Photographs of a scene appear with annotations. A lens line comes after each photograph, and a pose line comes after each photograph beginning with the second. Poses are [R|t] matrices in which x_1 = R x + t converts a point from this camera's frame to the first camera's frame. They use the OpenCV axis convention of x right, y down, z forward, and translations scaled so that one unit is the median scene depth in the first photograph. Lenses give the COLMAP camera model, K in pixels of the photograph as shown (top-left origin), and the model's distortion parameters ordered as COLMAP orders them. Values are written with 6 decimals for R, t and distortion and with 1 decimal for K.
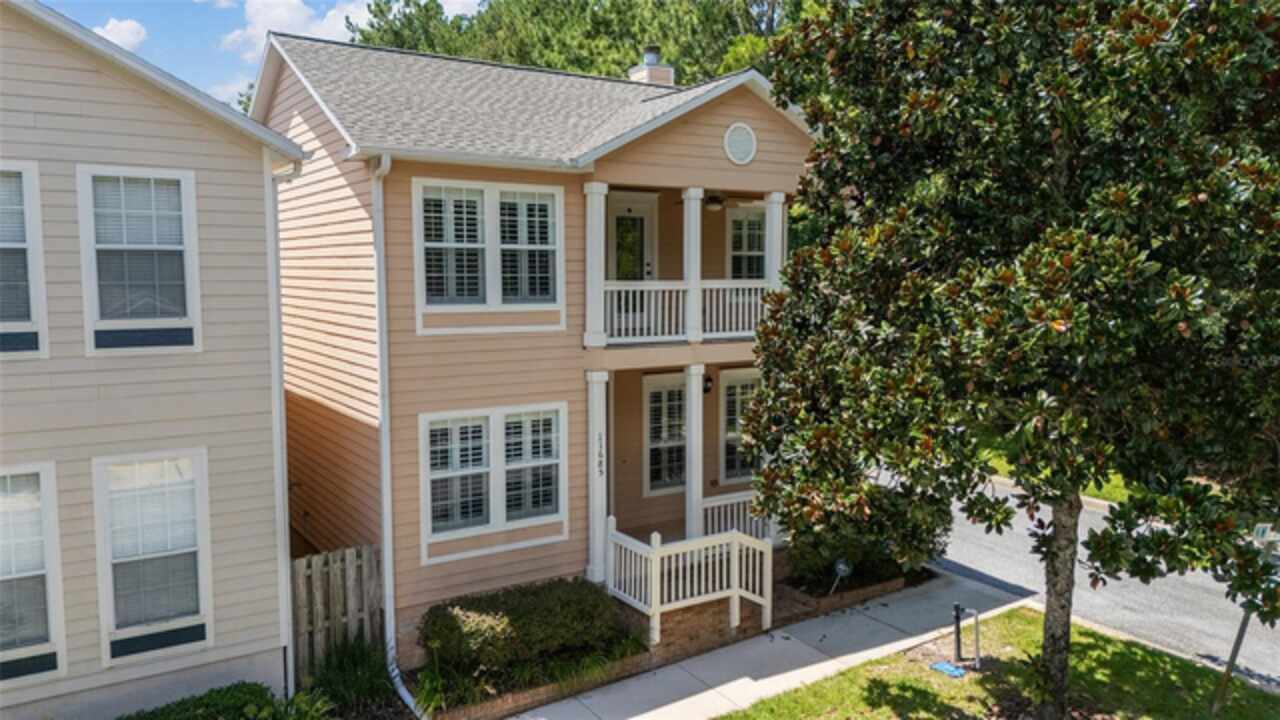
lens RADIAL K [[938.0, 0, 643.7], [0, 938.0, 368.3], [0, 0, 1]] dist [0.019716, -0.017666]
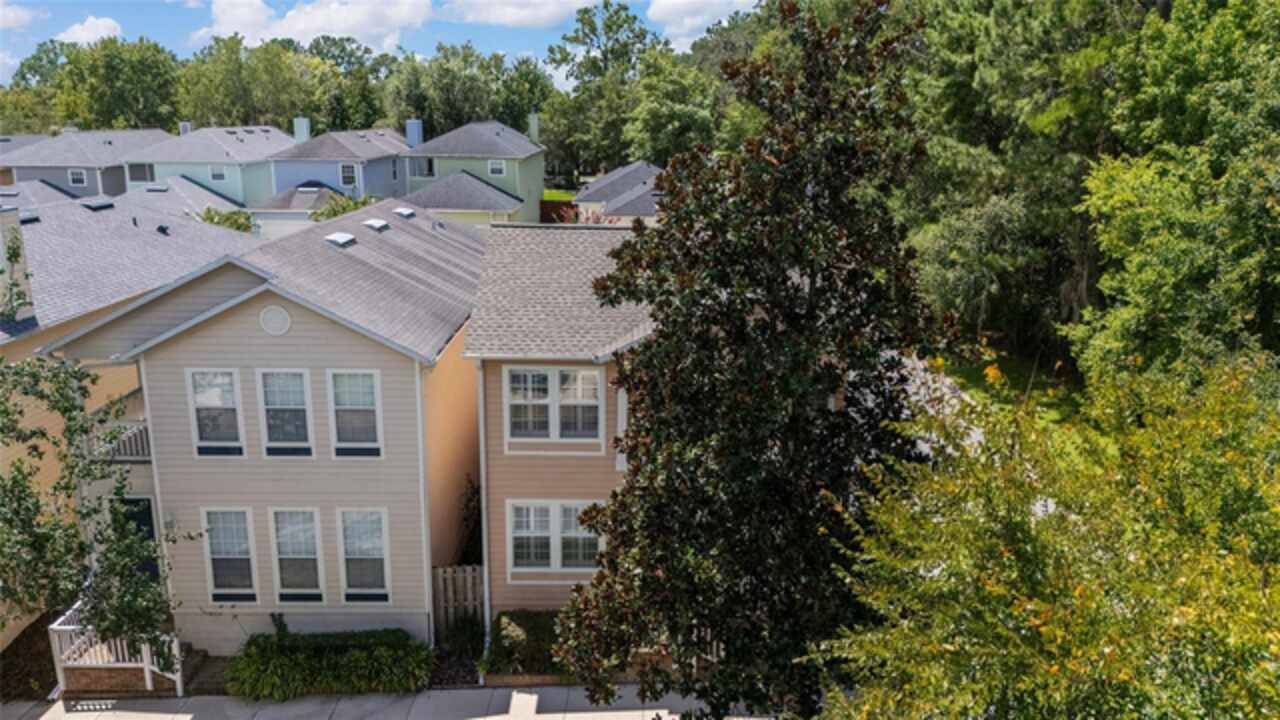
lens RADIAL K [[938.0, 0, 638.5], [0, 938.0, 356.5], [0, 0, 1]] dist [0.019716, -0.017666]
pose [[0.843329, 0.138148, -0.519337, 0.895238], [-0.064669, 0.985459, 0.157127, -0.540768], [0.533492, -0.098925, 0.840000, -0.288808]]
